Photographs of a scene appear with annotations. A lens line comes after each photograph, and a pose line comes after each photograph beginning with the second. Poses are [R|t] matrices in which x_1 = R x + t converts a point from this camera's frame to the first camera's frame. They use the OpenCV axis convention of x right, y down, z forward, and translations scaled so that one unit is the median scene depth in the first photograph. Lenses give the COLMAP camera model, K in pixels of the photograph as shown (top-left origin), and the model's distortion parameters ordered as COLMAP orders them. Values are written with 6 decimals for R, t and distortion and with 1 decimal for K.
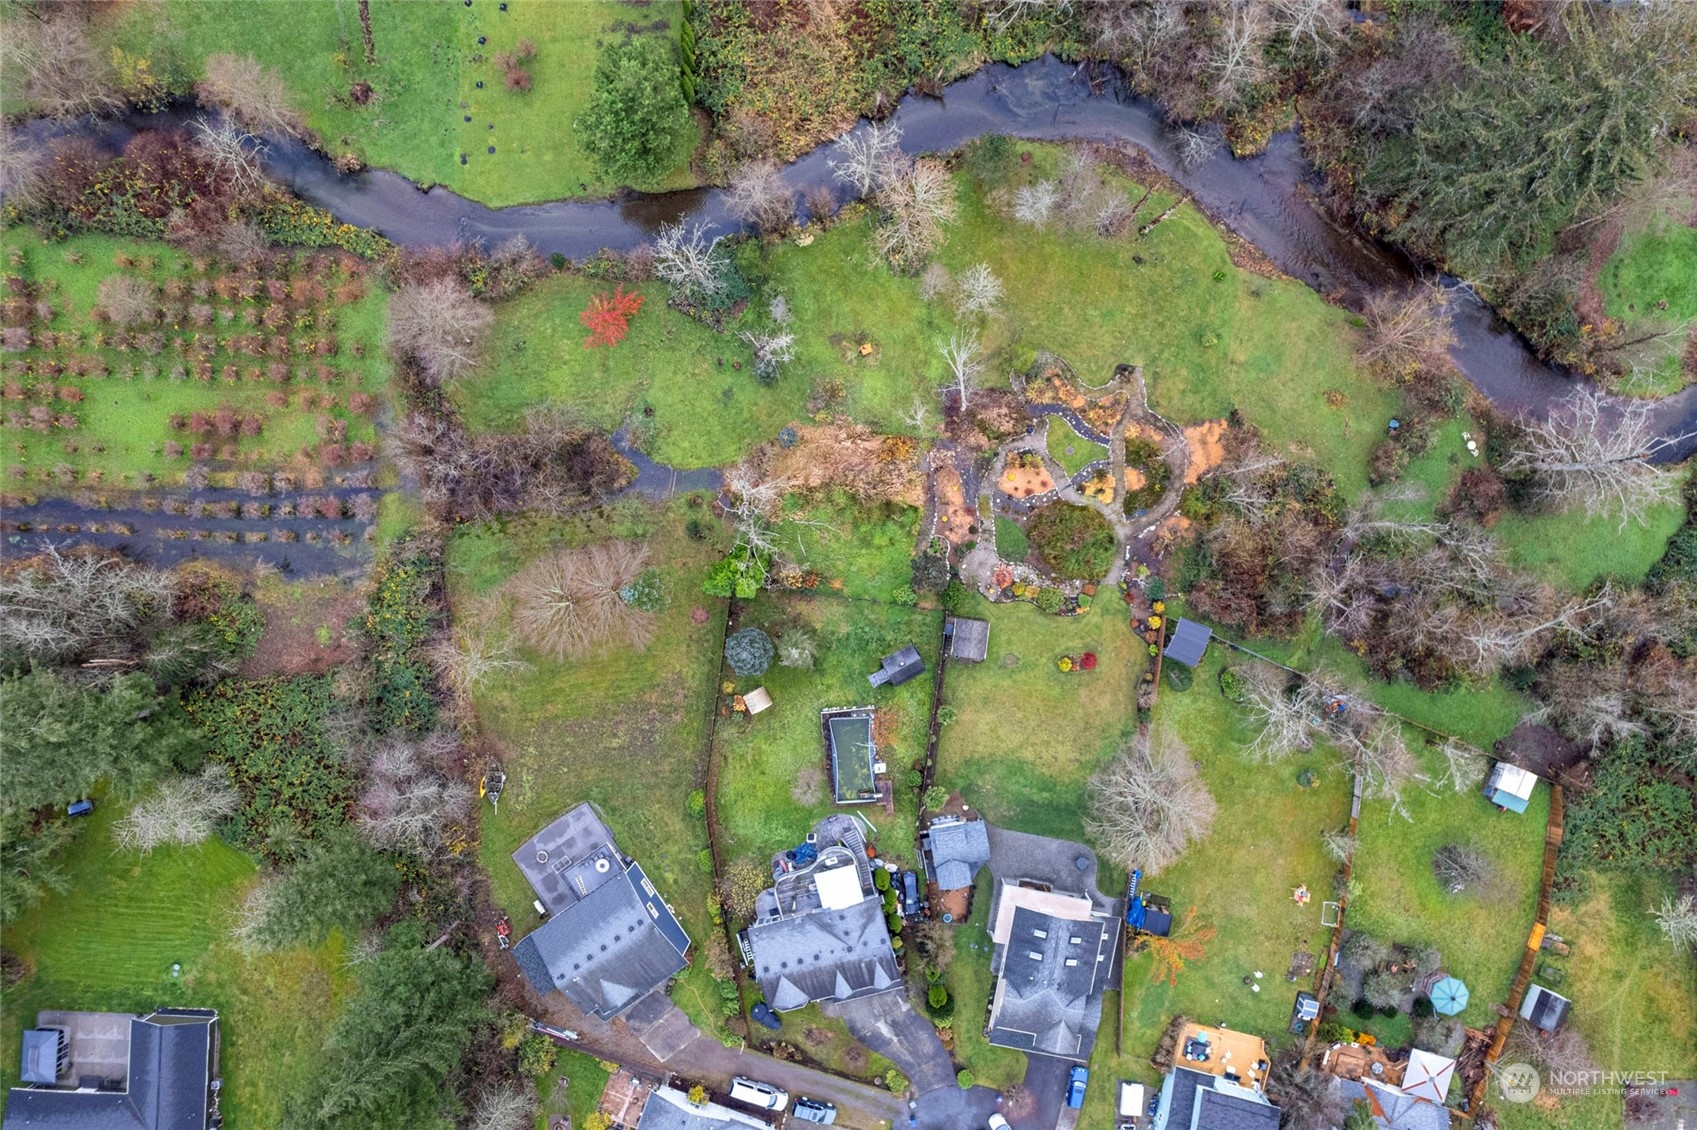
lens RADIAL K [[1084.8, 0, 853.1], [0, 1084.8, 566.3], [0, 0, 1]] dist [-0.055374, -0.000634]
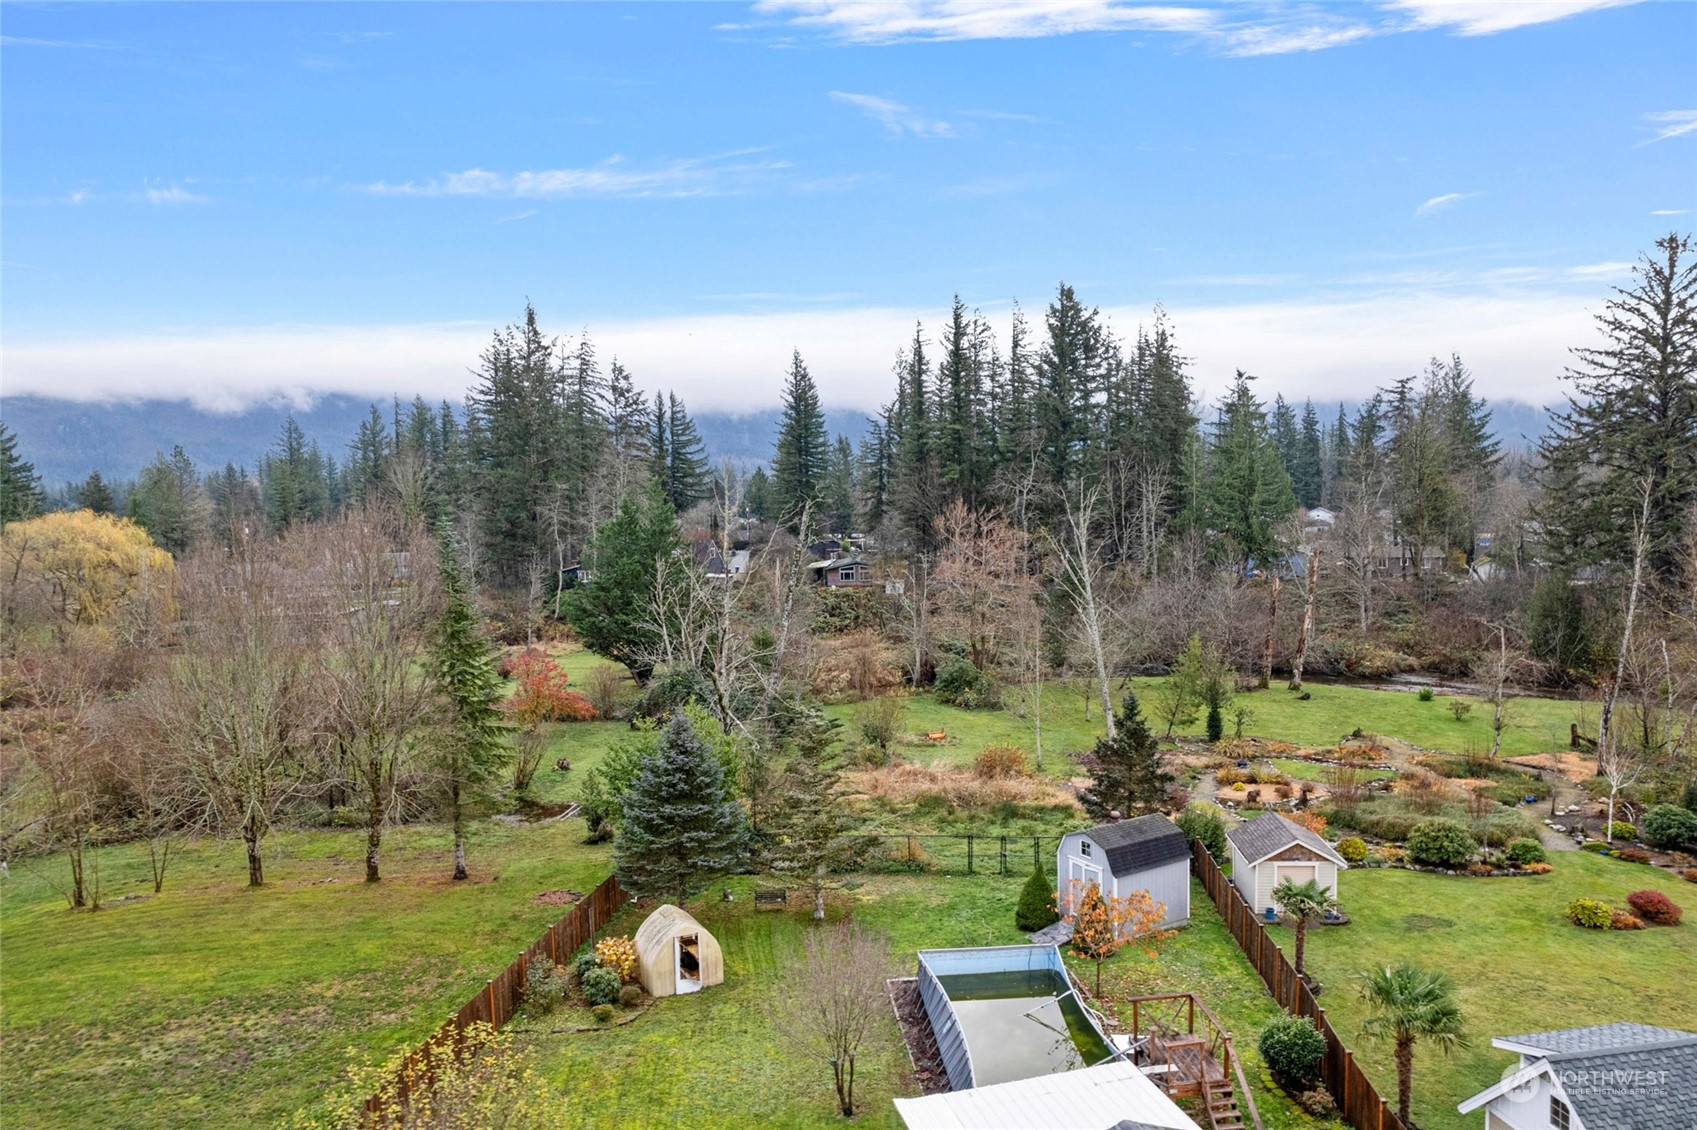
lens RADIAL K [[1086.6, 0, 852.7], [0, 1086.6, 571.8], [0, 0, 1]] dist [-0.081844, 0.073638]
pose [[0.999943, -0.003460, 0.010128, -0.041930], [0.010350, 0.071460, -0.997390, 0.421261], [0.002727, 0.997437, 0.071492, 0.875289]]
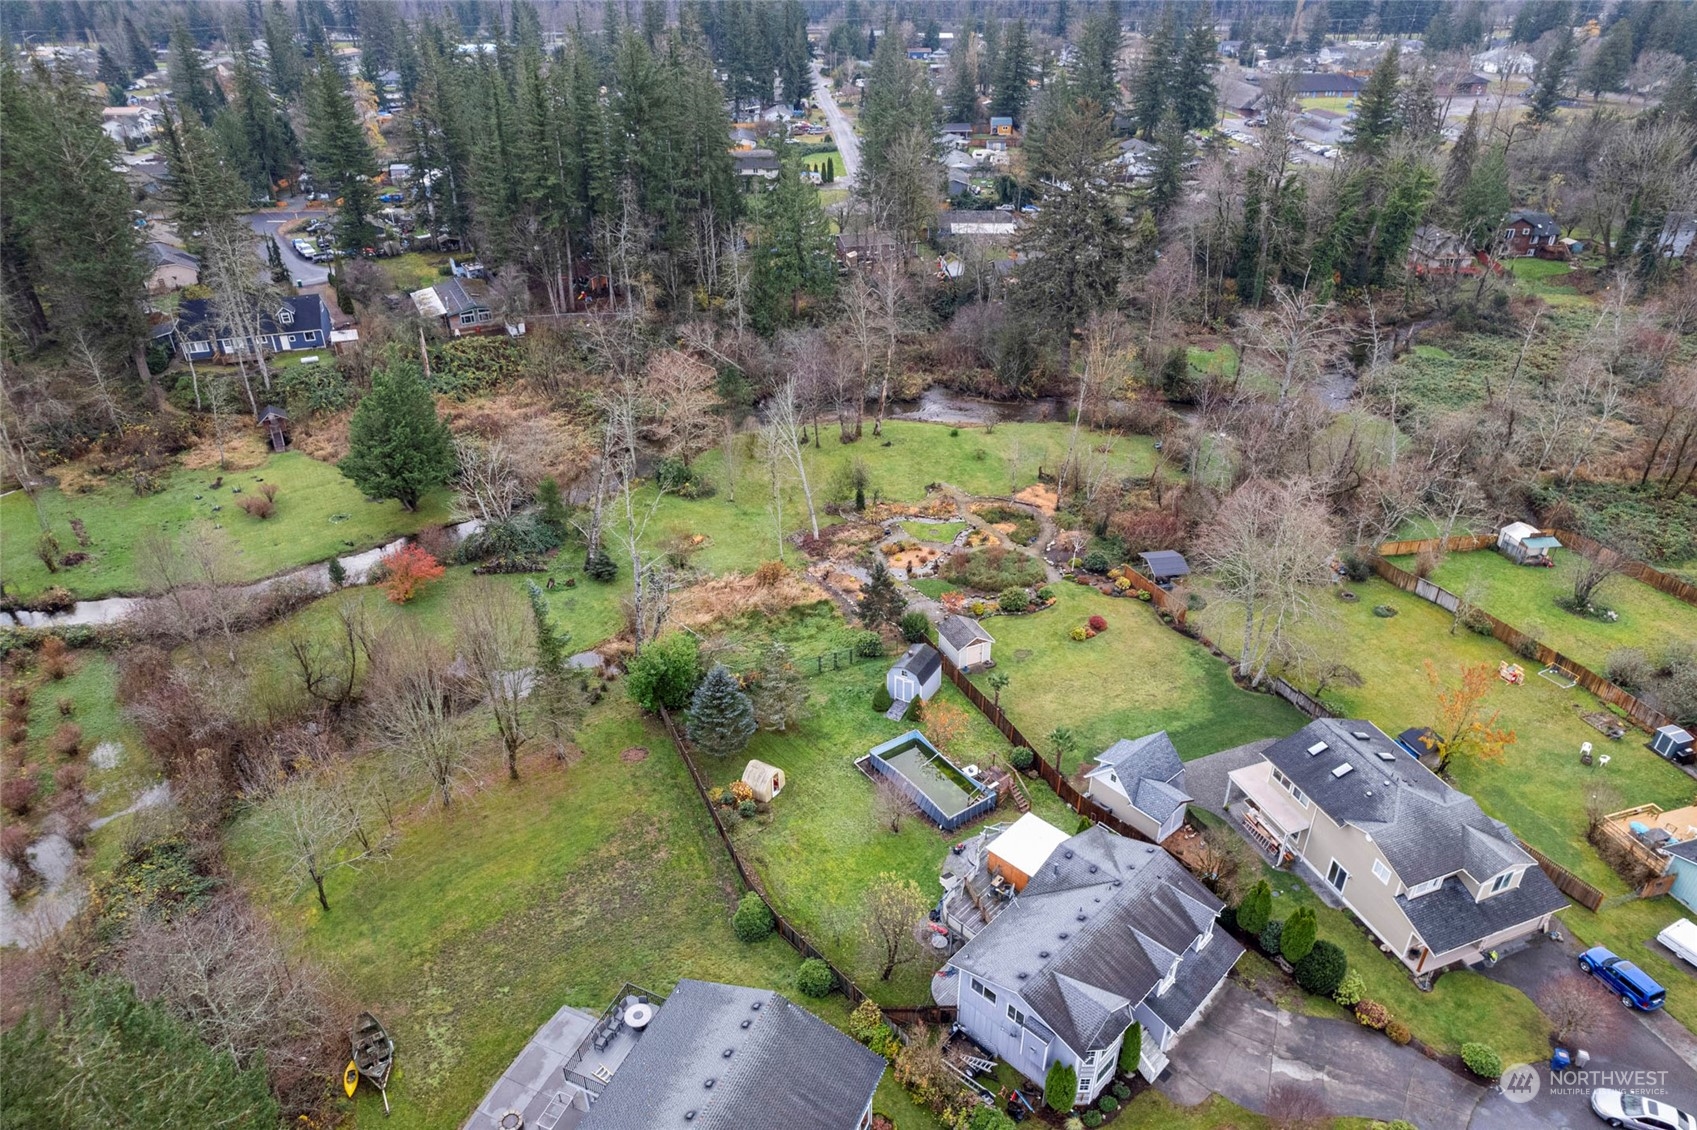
lens RADIAL K [[1086.6, 0, 852.7], [0, 1086.6, 571.8], [0, 0, 1]] dist [-0.081844, 0.073638]
pose [[0.855431, -0.248929, 0.454172, -0.314104], [0.517693, 0.436749, -0.735693, 0.590455], [-0.015224, 0.864456, 0.502477, 0.555159]]
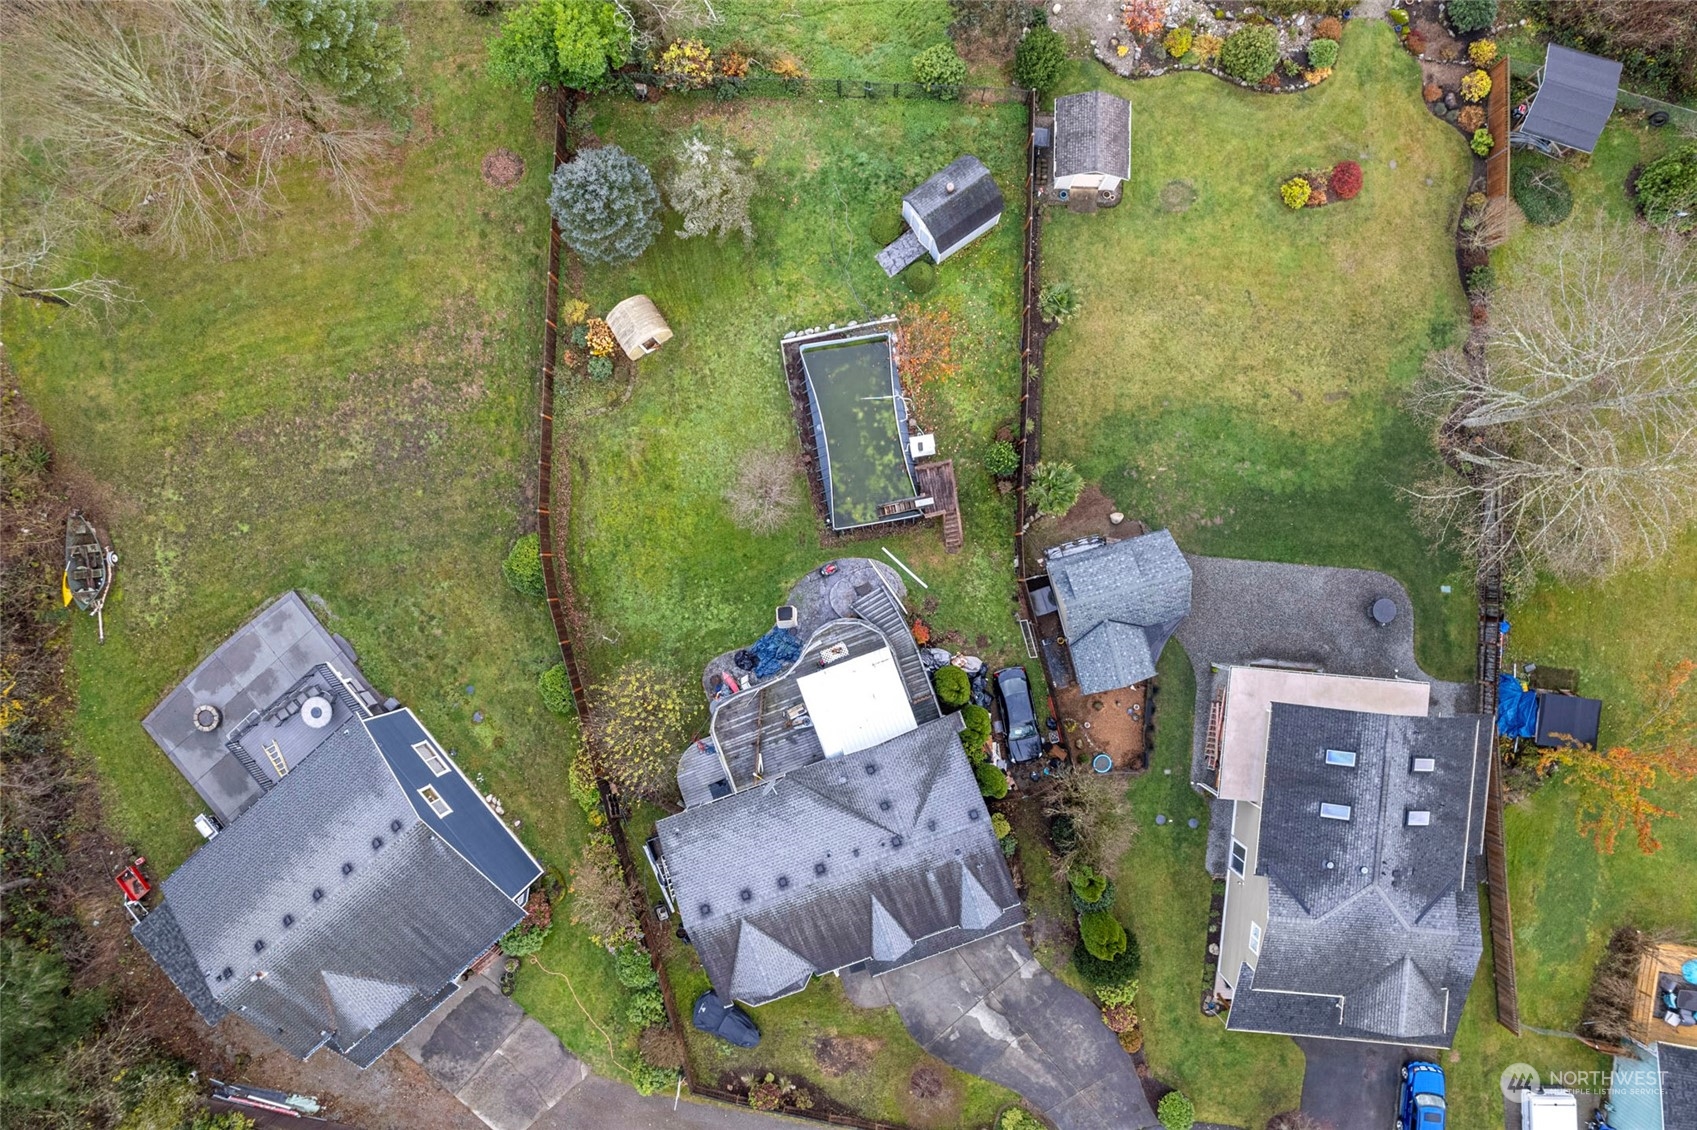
lens RADIAL K [[1086.6, 0, 852.7], [0, 1086.6, 571.8], [0, 0, 1]] dist [-0.081844, 0.073638]
pose [[0.995154, -0.098087, 0.006867, -0.012263], [0.098044, 0.995162, 0.006275, 0.233518], [-0.007449, -0.005571, 0.999957, 0.548538]]
